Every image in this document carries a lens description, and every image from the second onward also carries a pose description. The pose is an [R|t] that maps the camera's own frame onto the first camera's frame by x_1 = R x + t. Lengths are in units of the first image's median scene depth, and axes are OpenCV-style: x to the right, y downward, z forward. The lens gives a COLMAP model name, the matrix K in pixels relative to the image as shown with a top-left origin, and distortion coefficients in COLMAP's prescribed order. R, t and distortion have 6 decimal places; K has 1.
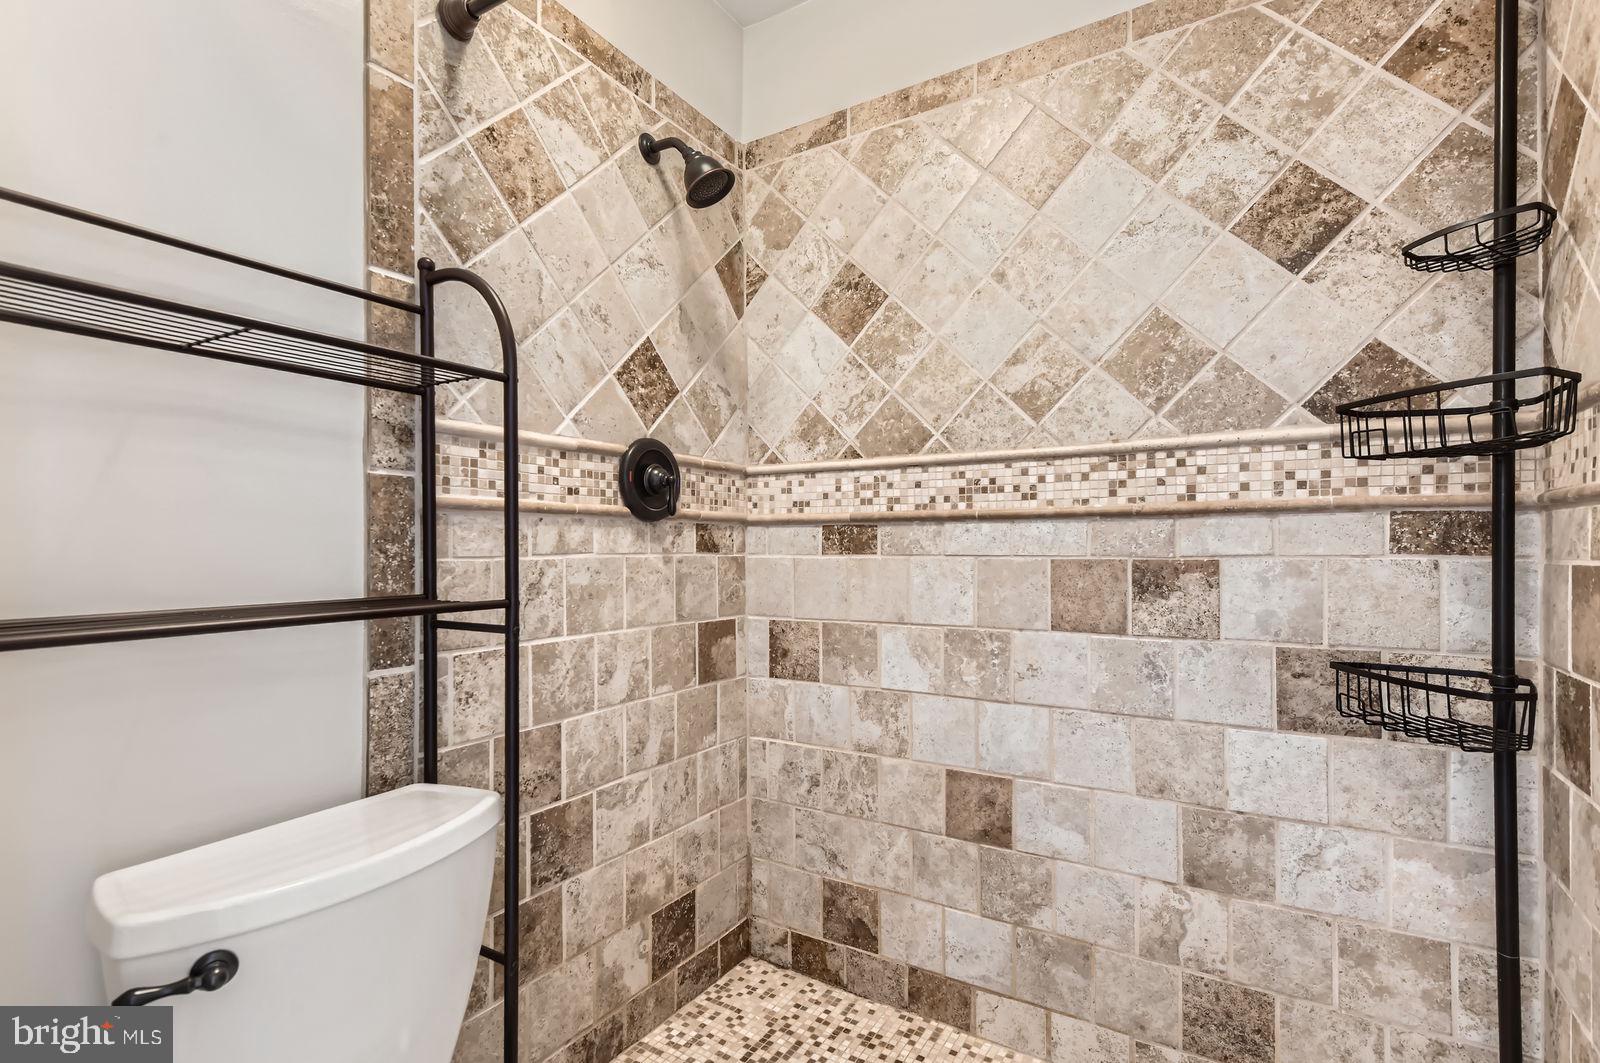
lens RADIAL K [[769.2, 0, 836.2], [0, 769.2, 551.6], [0, 0, 1]] dist [-0.001924, -0.000506]
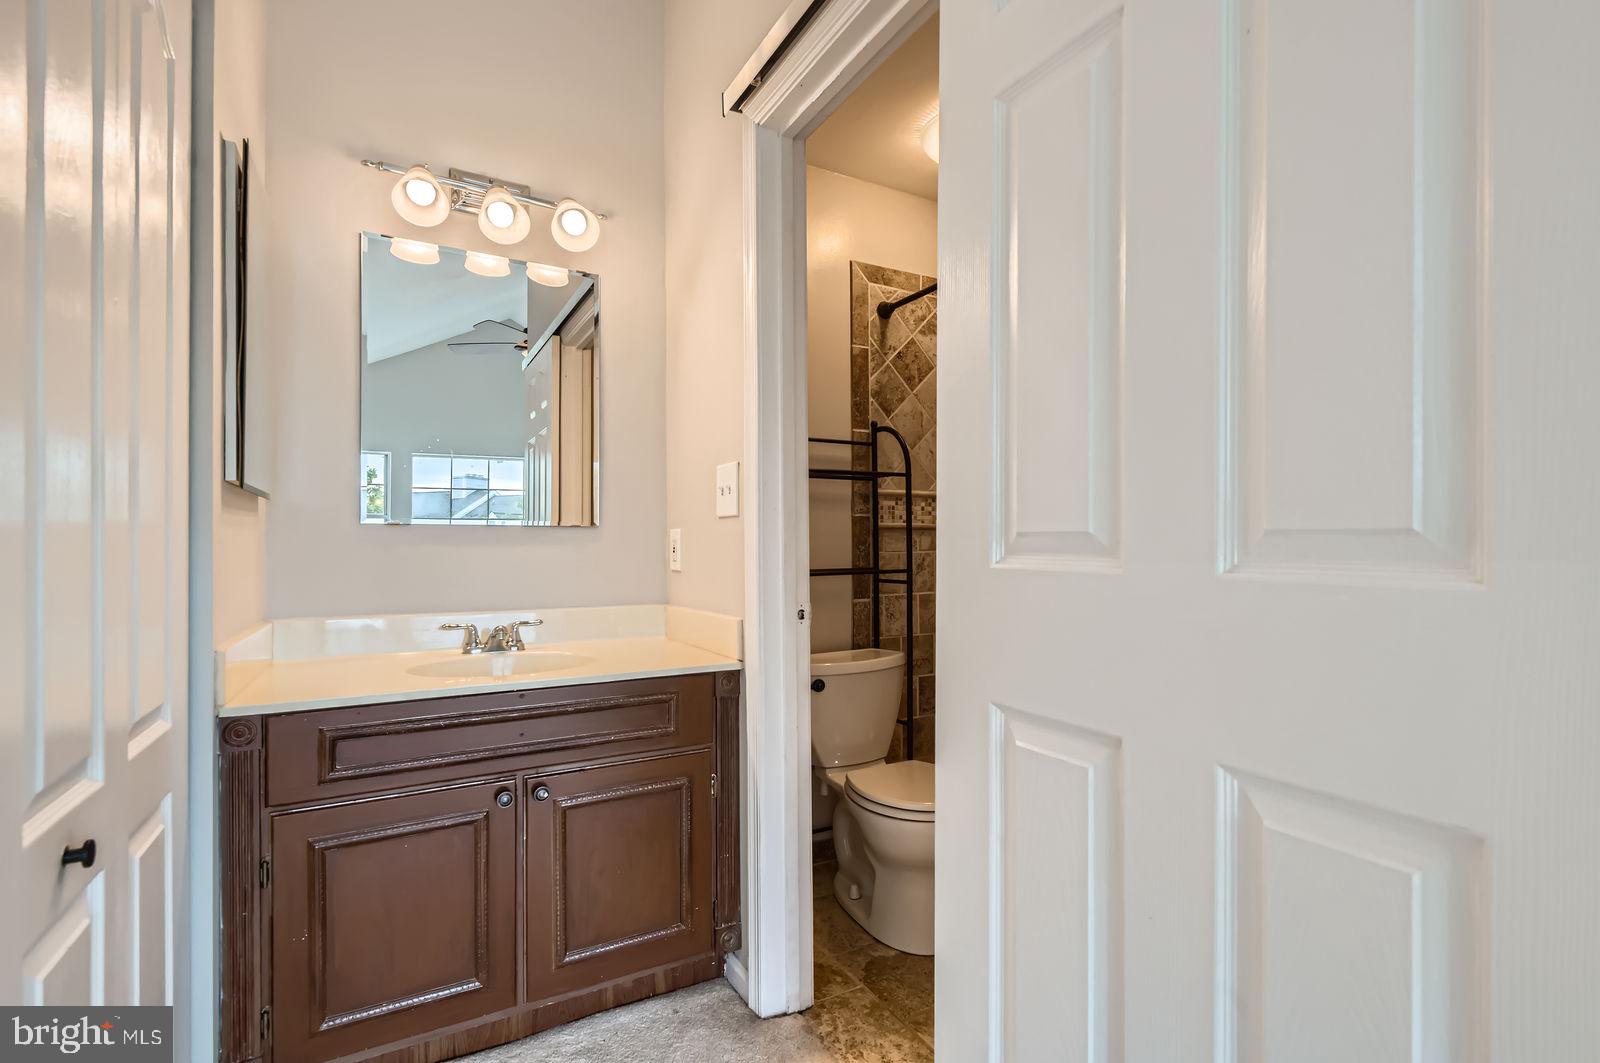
lens RADIAL K [[740.5, 0, 794.8], [0, 740.5, 552.1], [0, 0, 1]] dist [-0.000308, -0.000131]
pose [[0.847491, -0.003836, -0.530796, 0.431572], [0.005058, 0.999987, 0.000849, 0.006747], [0.530786, -0.003405, 0.847499, -0.984896]]
